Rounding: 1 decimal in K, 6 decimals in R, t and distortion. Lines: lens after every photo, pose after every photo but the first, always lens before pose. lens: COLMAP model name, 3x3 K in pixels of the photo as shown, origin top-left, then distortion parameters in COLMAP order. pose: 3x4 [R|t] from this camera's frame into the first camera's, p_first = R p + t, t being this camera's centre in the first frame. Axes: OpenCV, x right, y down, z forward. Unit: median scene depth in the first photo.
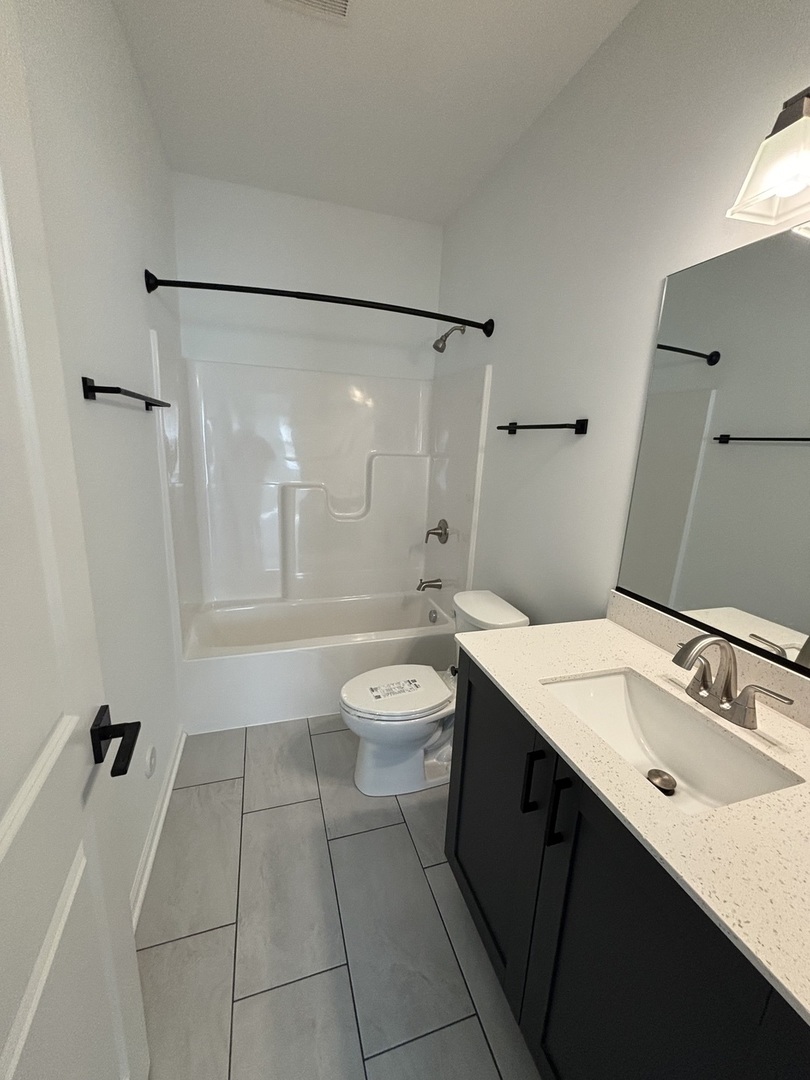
lens RADIAL K [[431.7, 0, 399.1], [0, 431.7, 541.5], [0, 0, 1]] dist [0.001406, -0.000600]
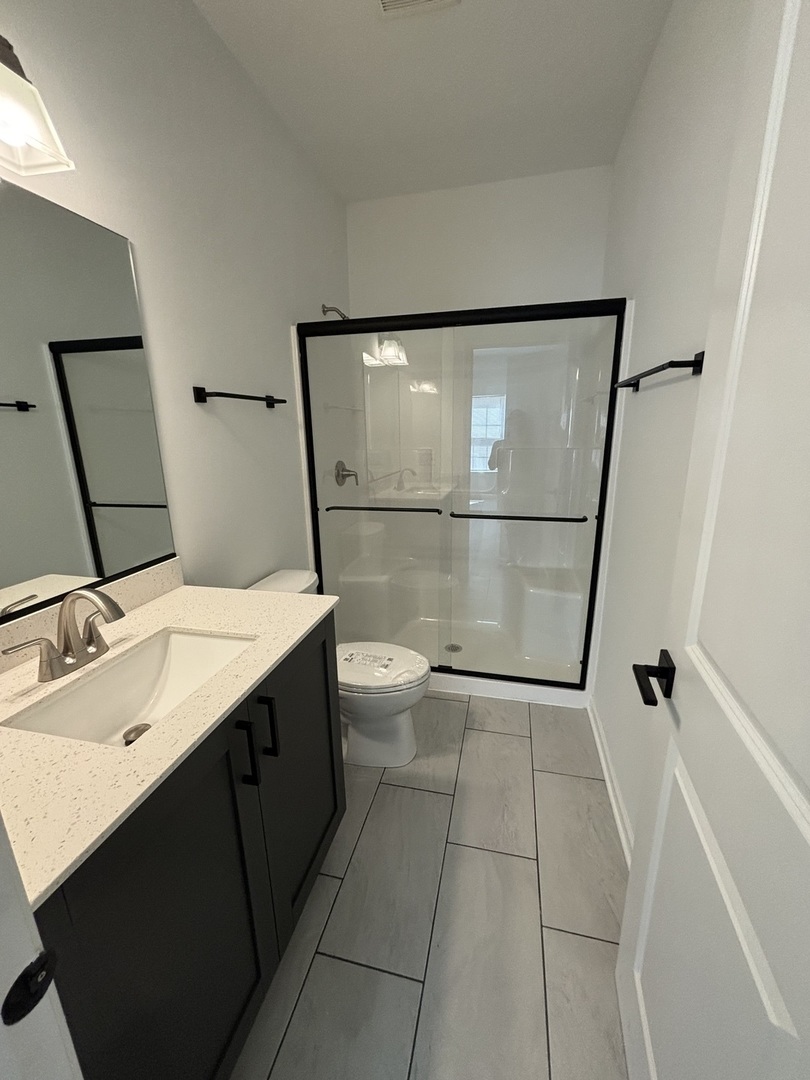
lens RADIAL K [[431.7, 0, 399.4], [0, 431.7, 540.5], [0, 0, 1]] dist [0.001406, -0.000600]
pose [[-0.867053, -0.149072, 0.475391, -0.502531], [0.089390, 0.892155, 0.442796, -0.350607], [-0.490131, 0.426423, -0.760221, 1.583572]]
